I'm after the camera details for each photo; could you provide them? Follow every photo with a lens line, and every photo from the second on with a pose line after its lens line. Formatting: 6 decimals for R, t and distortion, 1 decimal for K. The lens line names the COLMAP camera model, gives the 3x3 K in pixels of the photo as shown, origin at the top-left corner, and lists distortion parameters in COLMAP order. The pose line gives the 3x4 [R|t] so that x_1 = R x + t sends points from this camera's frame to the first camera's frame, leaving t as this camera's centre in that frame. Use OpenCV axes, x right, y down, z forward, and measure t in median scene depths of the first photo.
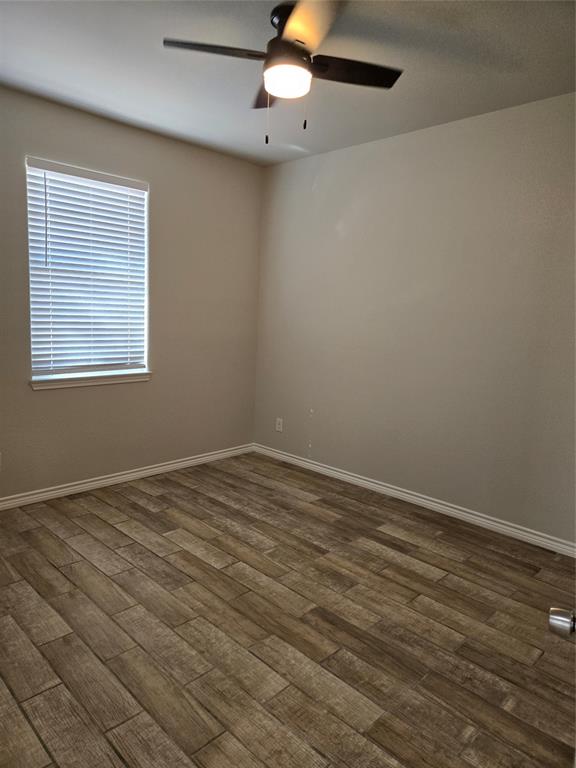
lens RADIAL K [[511.0, 0, 287.1], [0, 511.0, 381.7], [0, 0, 1]] dist [0.064135, -0.048495]
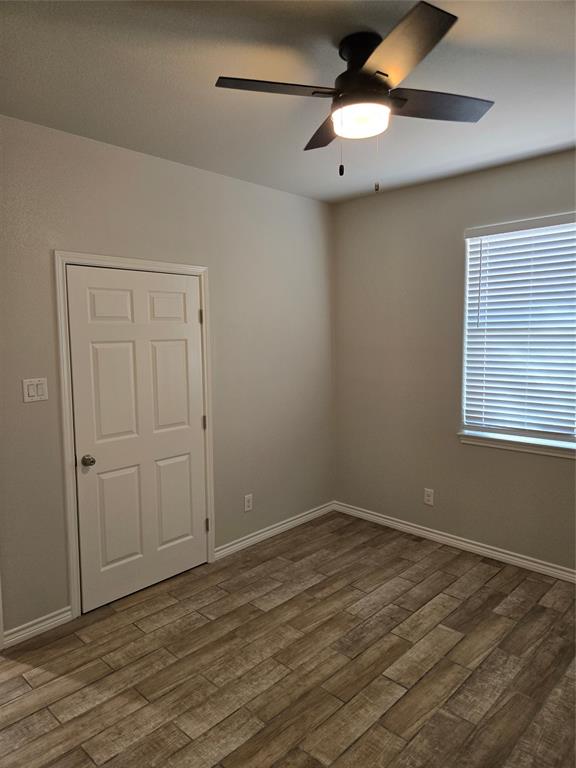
lens RADIAL K [[525.5, 0, 288.0], [0, 525.5, 384.0], [0, 0, 1]] dist [0.065591, -0.050786]
pose [[0.003524, 0.068536, -0.997642, 0.684810], [-0.124279, 0.989944, 0.067568, -0.154090], [0.992241, 0.123748, 0.012006, 0.710738]]
